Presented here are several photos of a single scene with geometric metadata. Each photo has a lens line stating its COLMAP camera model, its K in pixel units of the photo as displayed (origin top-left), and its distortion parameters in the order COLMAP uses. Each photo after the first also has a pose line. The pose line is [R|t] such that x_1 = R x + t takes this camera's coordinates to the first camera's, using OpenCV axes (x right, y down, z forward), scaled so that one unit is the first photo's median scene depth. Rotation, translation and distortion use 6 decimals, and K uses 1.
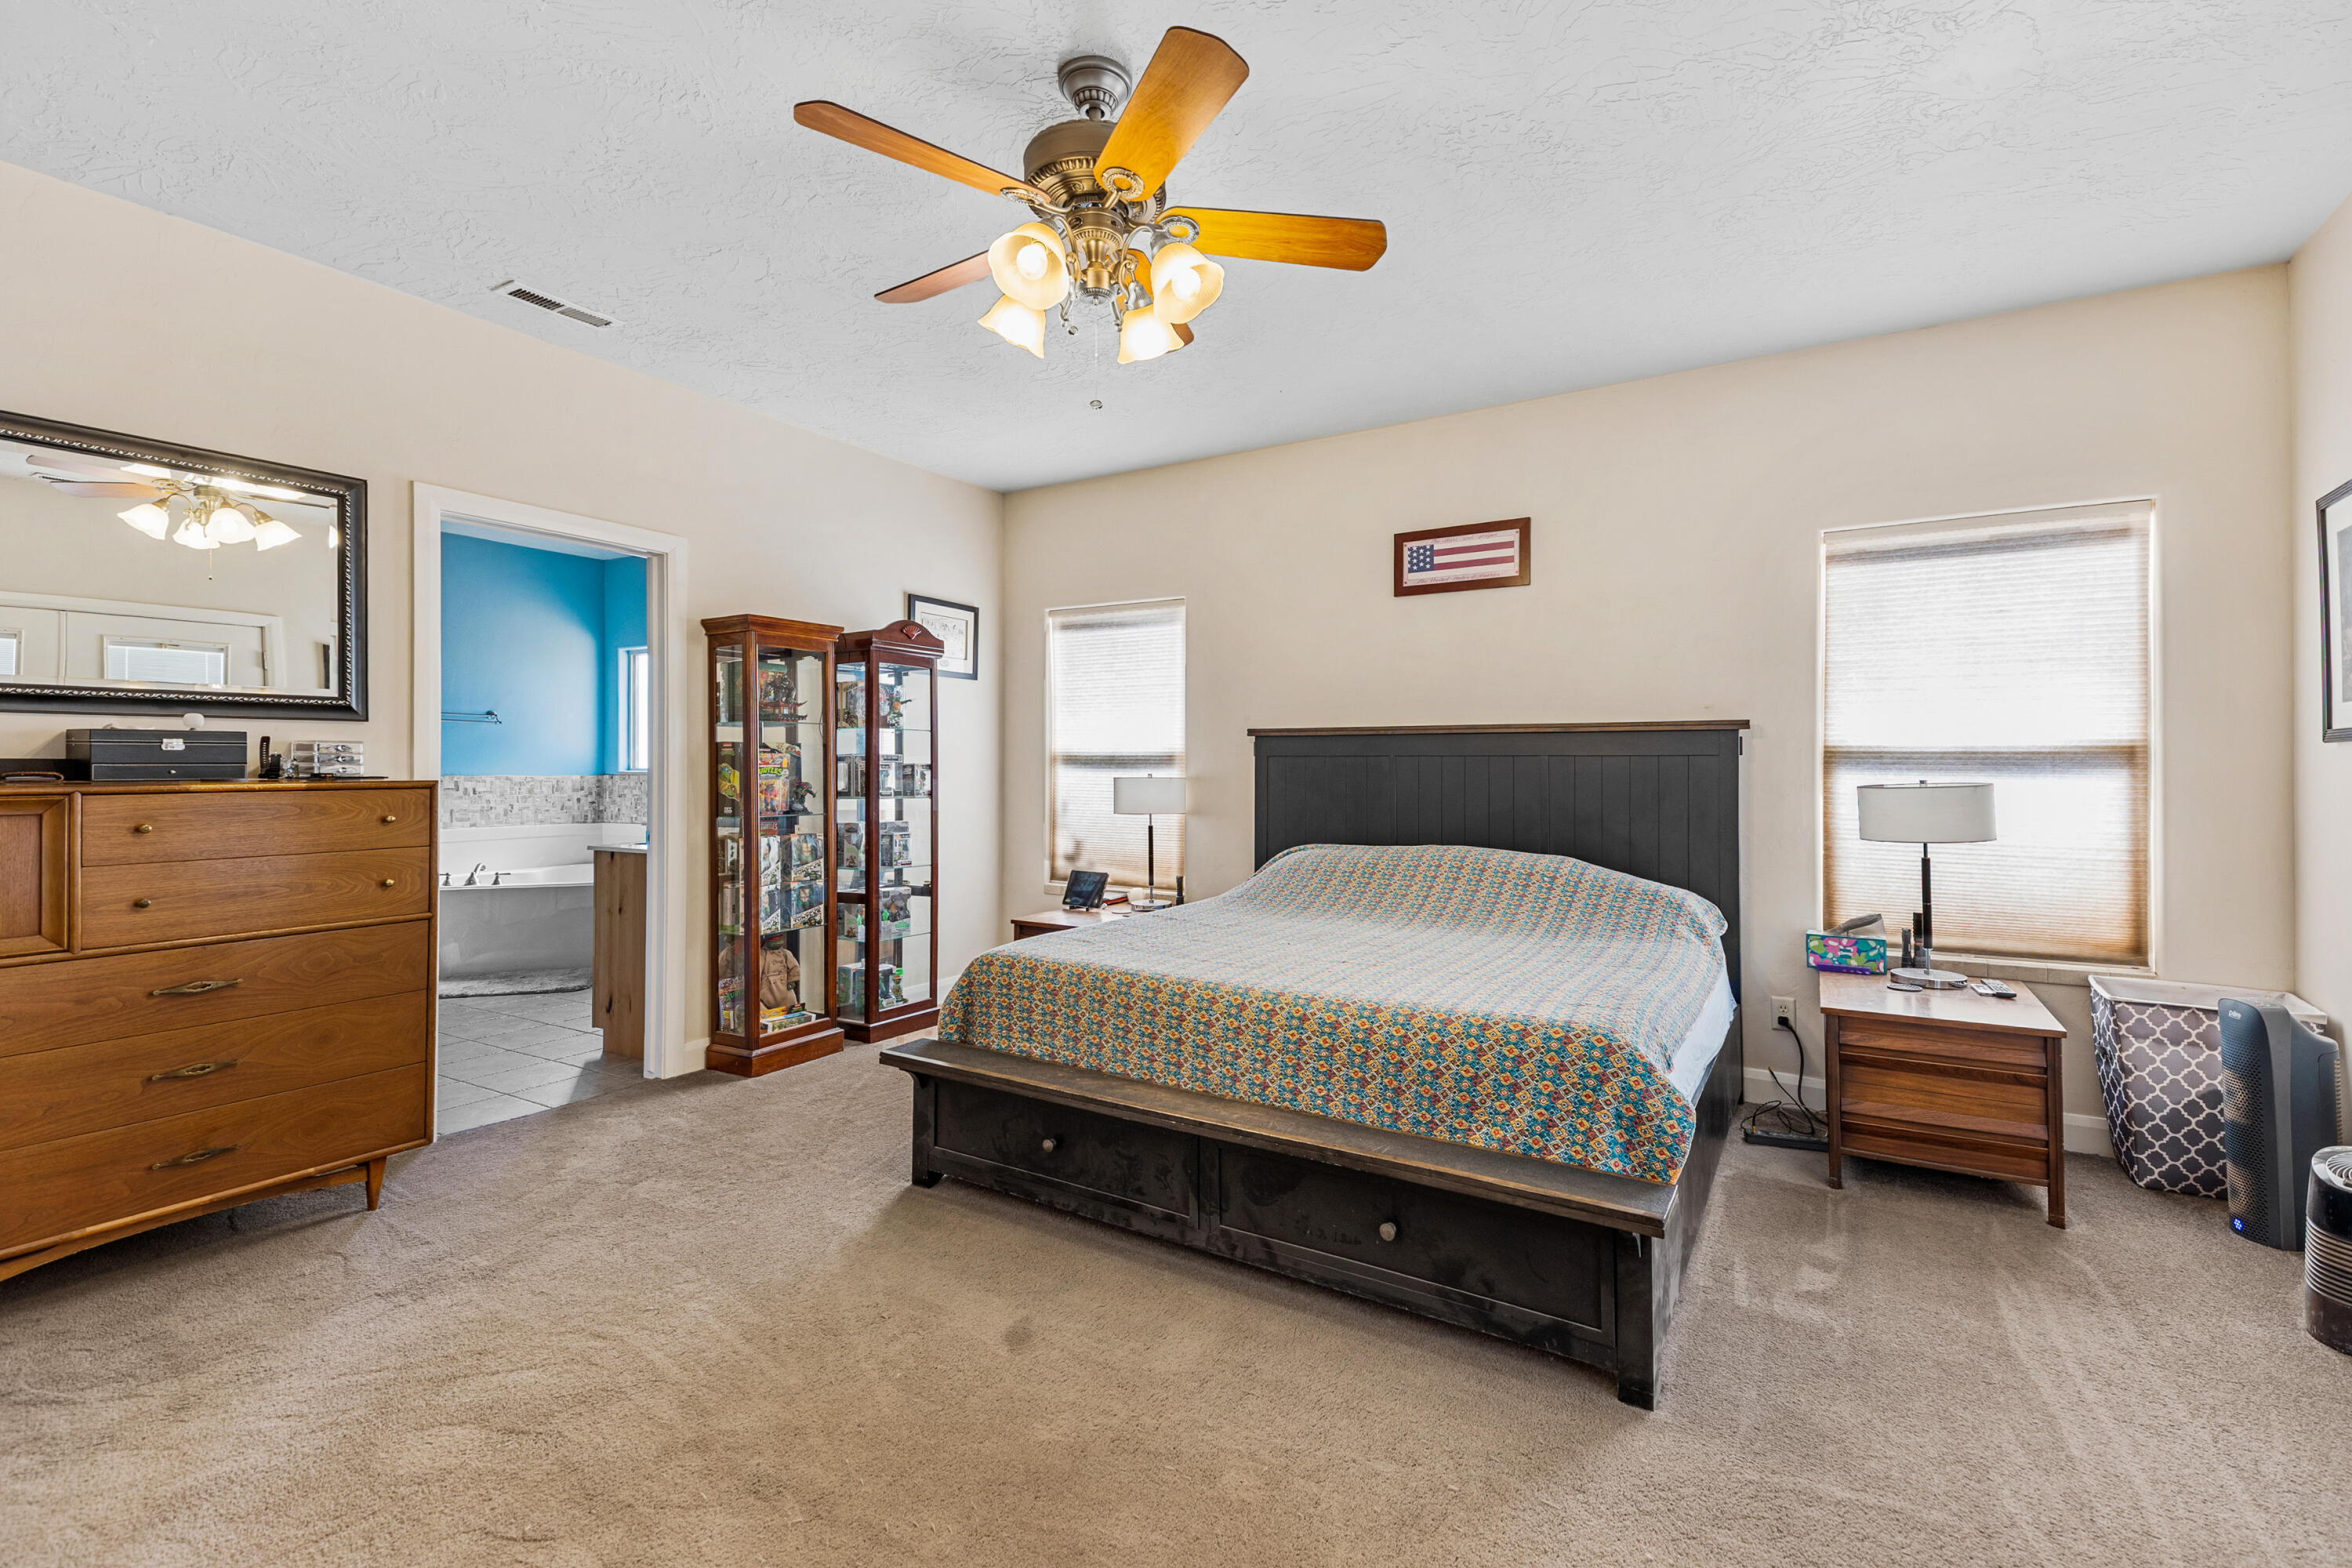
lens RADIAL K [[1026.2, 0, 1189.9], [0, 1026.2, 768.1], [0, 0, 1]] dist [0.062581, -0.036108]
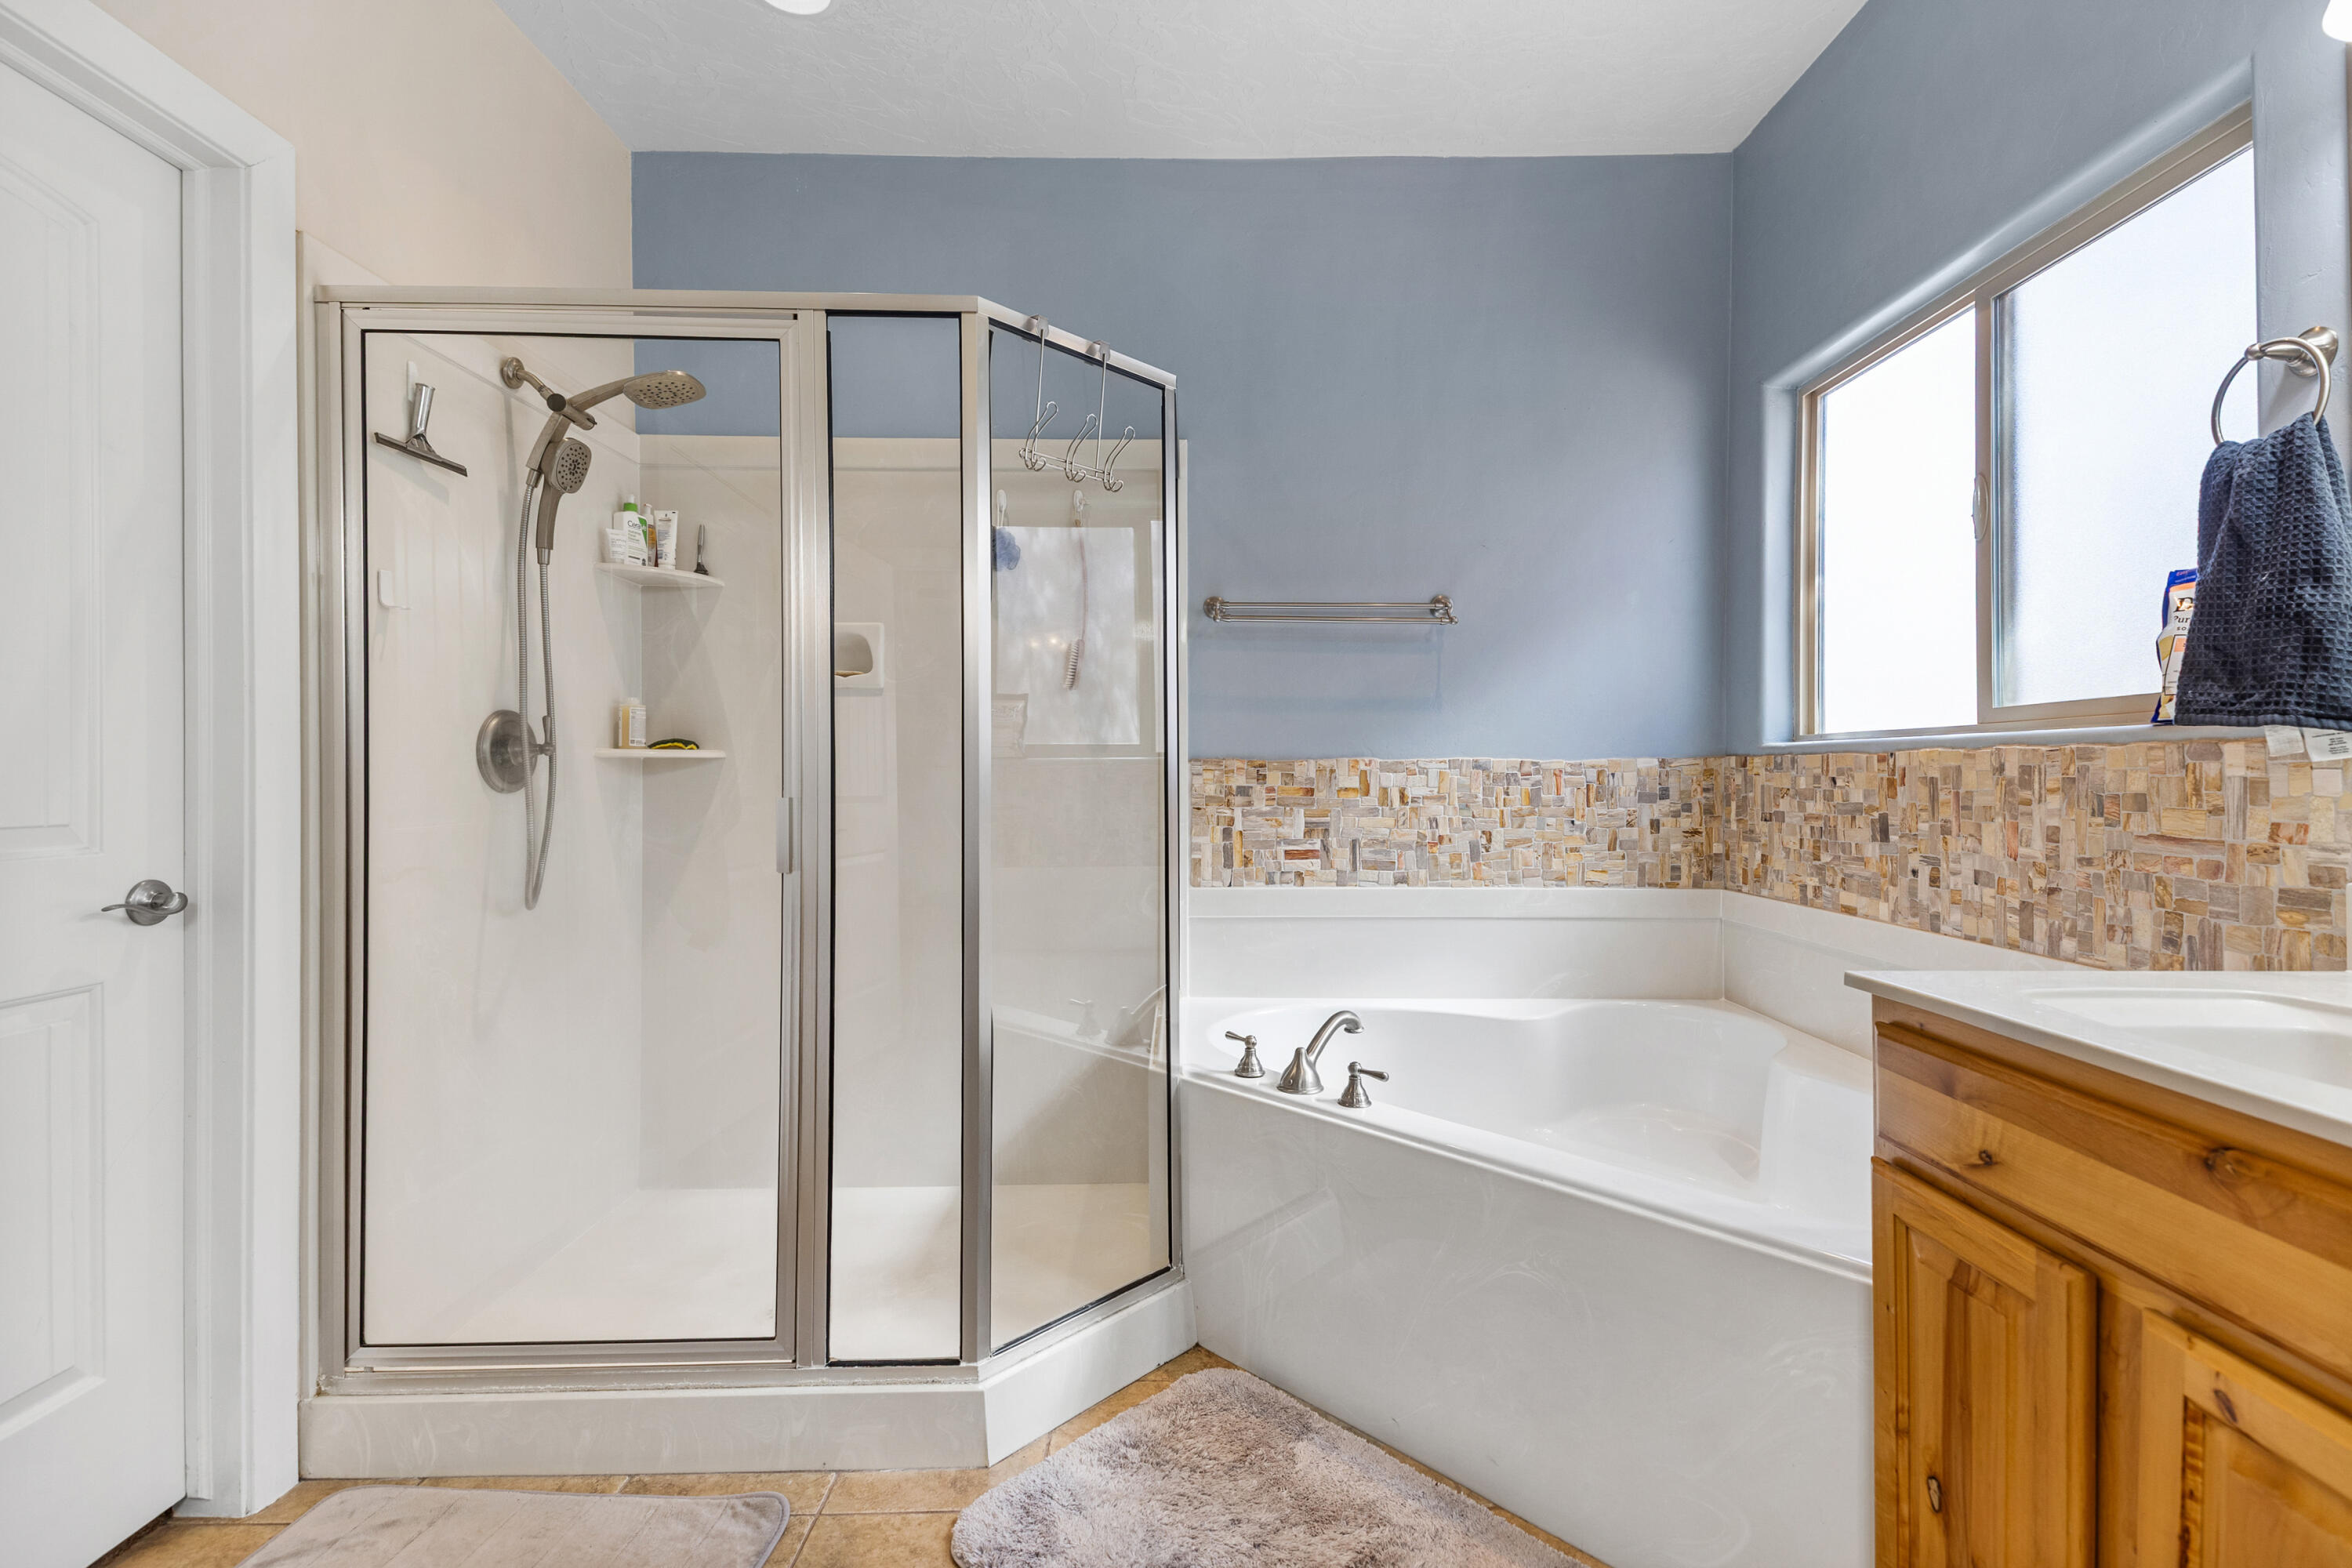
lens RADIAL K [[1026.2, 0, 1189.9], [0, 1026.2, 768.1], [0, 0, 1]] dist [0.062581, -0.036108]
pose [[0.515683, -0.003212, -0.856773, -0.661791], [0.003956, 0.999991, -0.001368, 0.019868], [0.856770, -0.002684, 0.515692, 1.244980]]
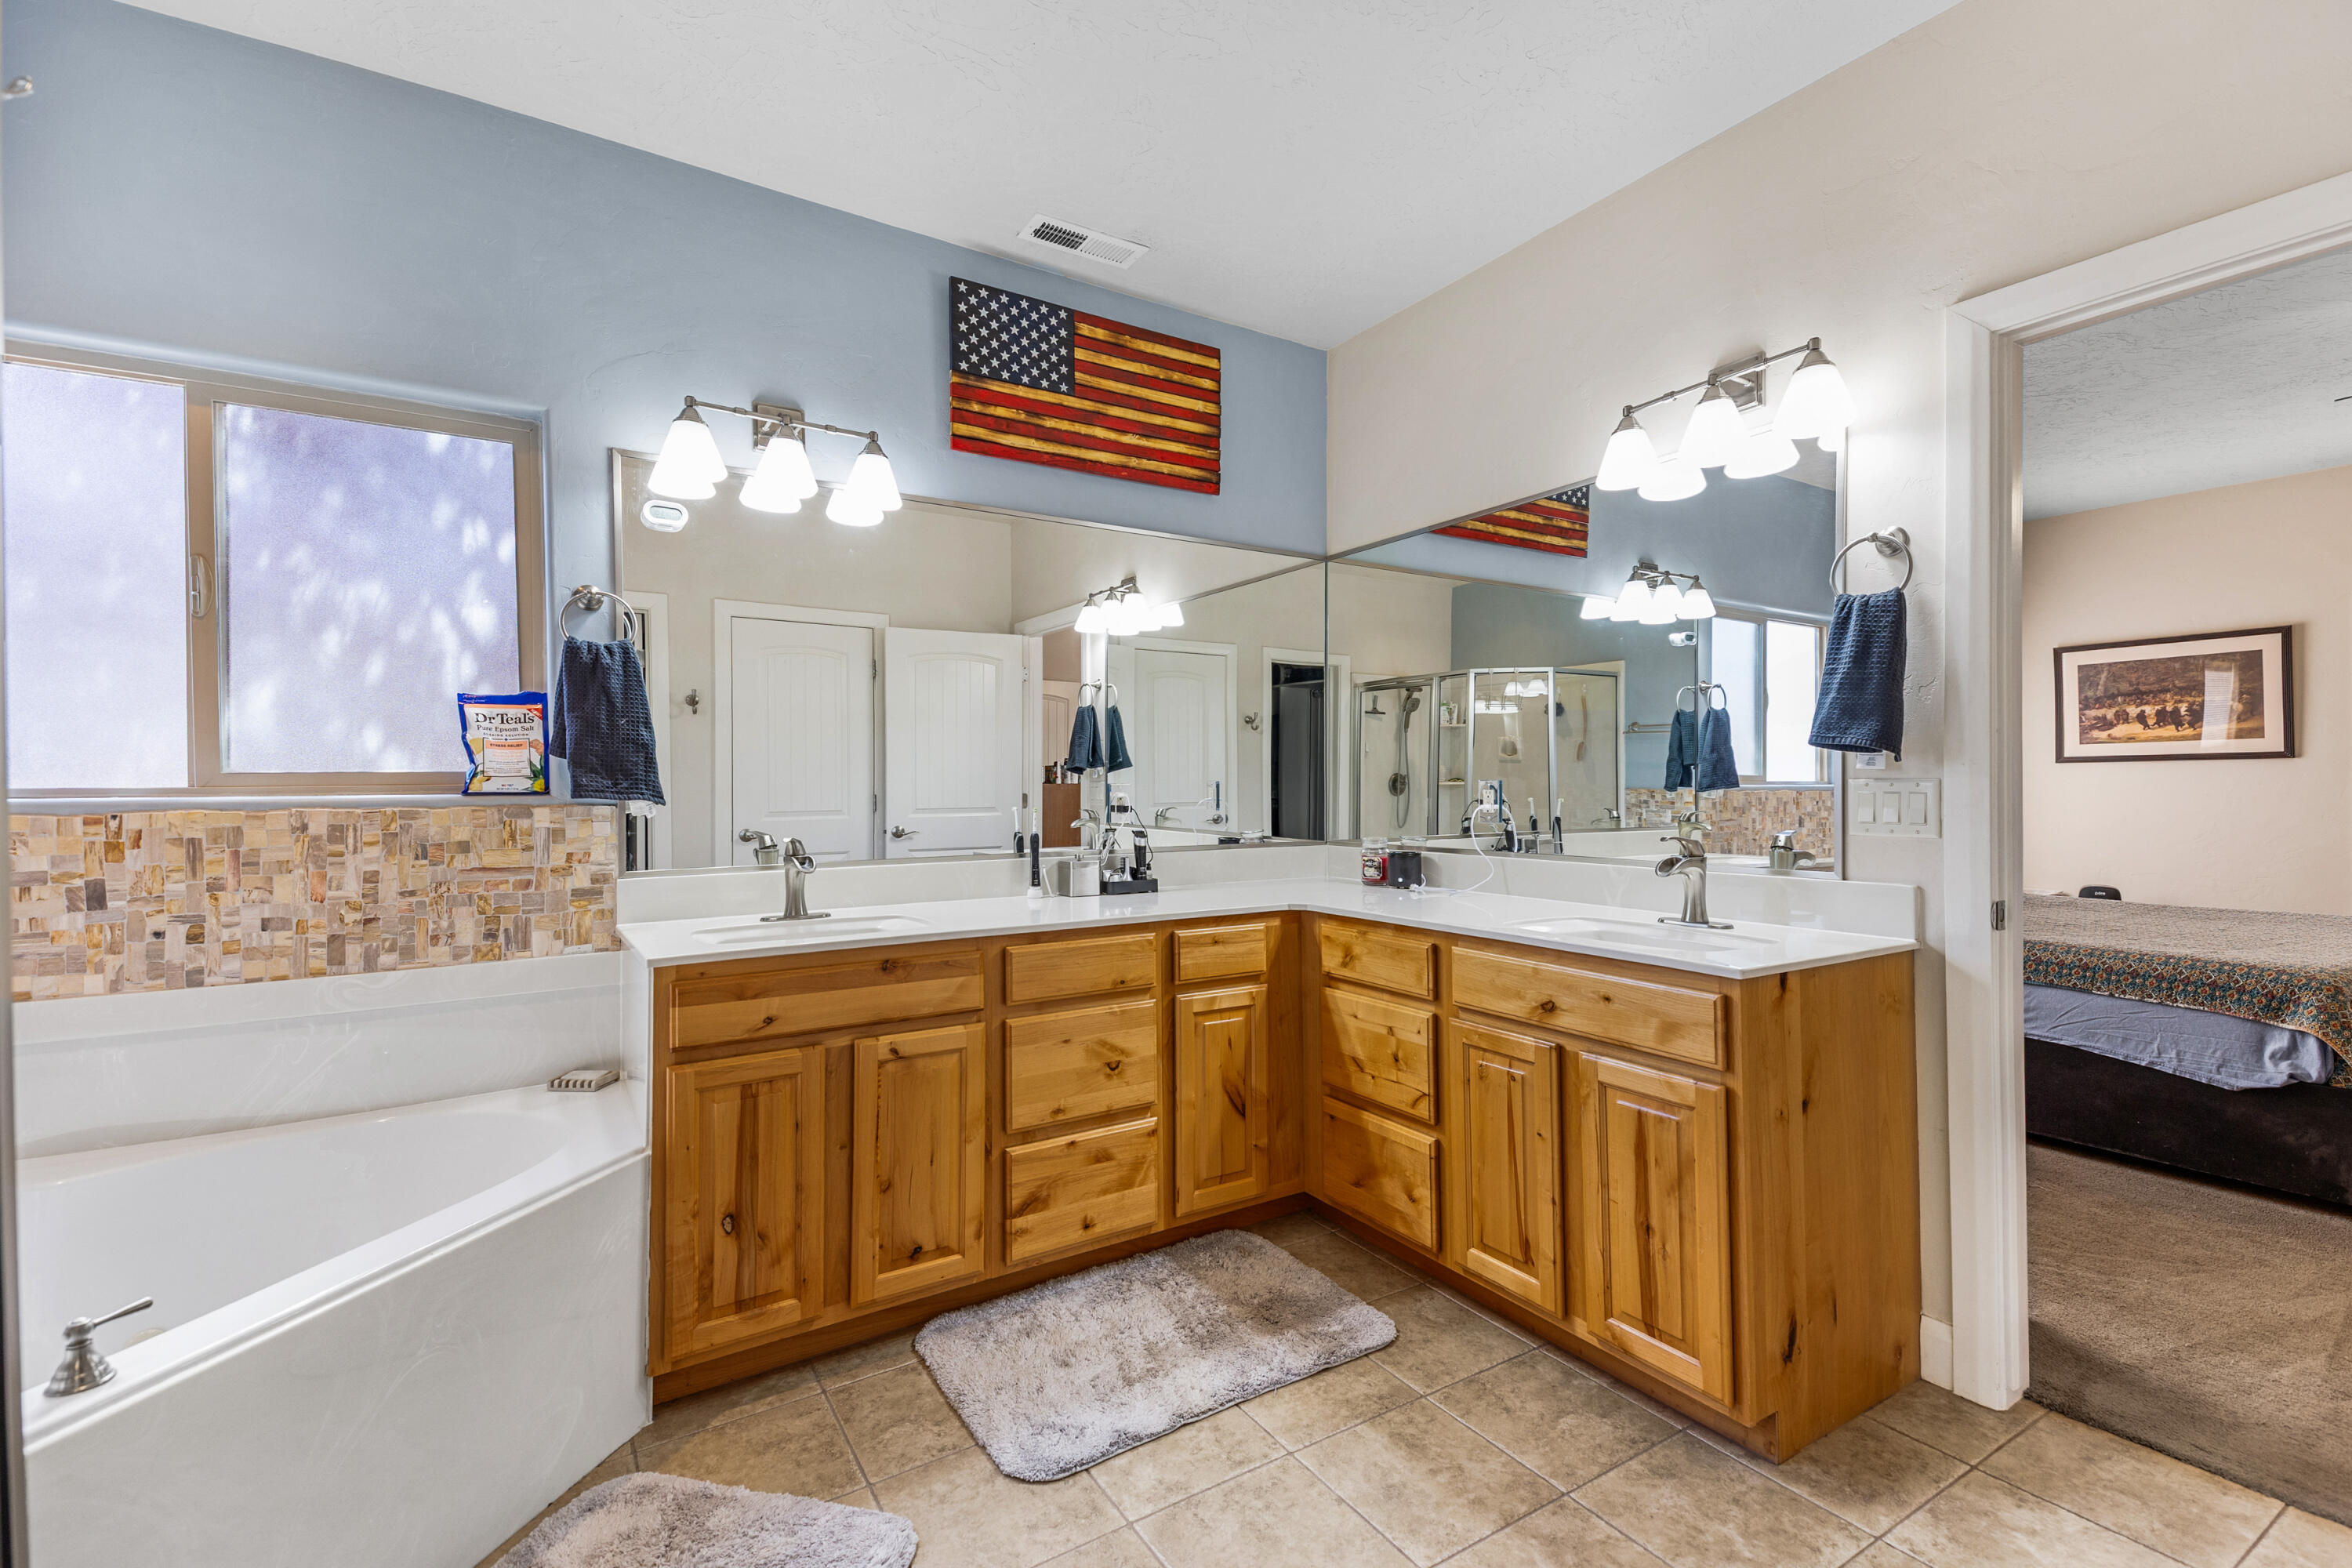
lens RADIAL K [[1029.0, 0, 1199.0], [0, 1029.0, 767.7], [0, 0, 1]] dist [0.065616, -0.028250]
pose [[0.445276, 0.015012, 0.895267, -1.159509], [0.004602, 0.999808, -0.019053, 0.002388], [-0.895381, 0.012604, 0.445122, 1.123920]]
